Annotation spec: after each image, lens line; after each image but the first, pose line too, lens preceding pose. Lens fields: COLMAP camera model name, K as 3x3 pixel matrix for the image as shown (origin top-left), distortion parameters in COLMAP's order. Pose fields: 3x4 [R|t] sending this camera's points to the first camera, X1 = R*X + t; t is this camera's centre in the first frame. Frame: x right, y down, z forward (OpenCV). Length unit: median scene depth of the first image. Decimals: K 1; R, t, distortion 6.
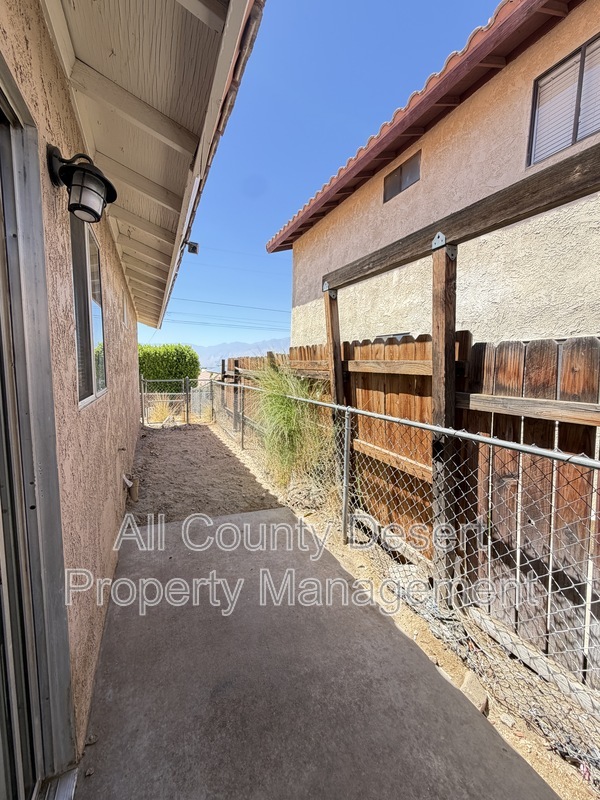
lens RADIAL K [[317.9, 0, 300.0], [0, 317.9, 400.0], [0, 0, 1]] dist [-0.000090, 0.000593]
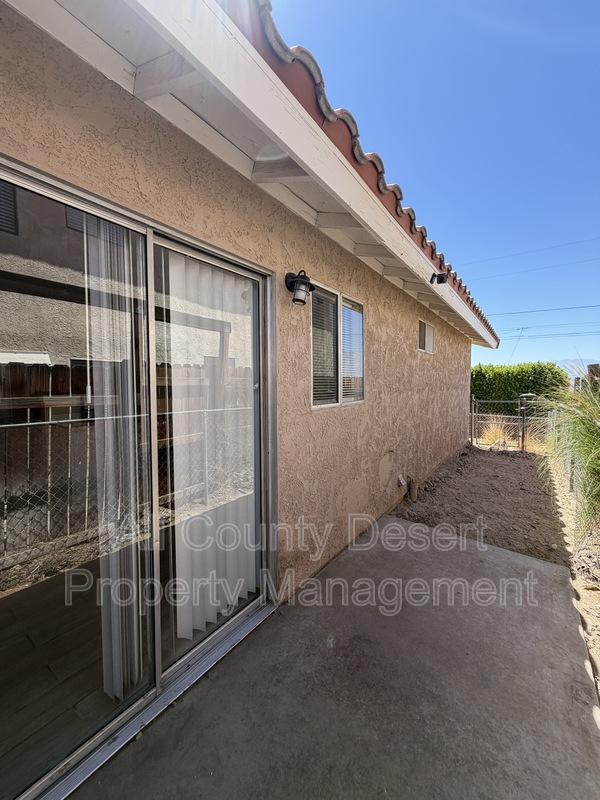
lens RADIAL K [[317.9, 0, 300.0], [0, 317.9, 400.0], [0, 0, 1]] dist [-0.000090, 0.000593]
pose [[0.493383, 0.026151, -0.869419, 0.237073], [-0.084990, 0.996214, -0.018266, 0.005360], [0.865650, 0.082904, 0.493738, 0.032684]]
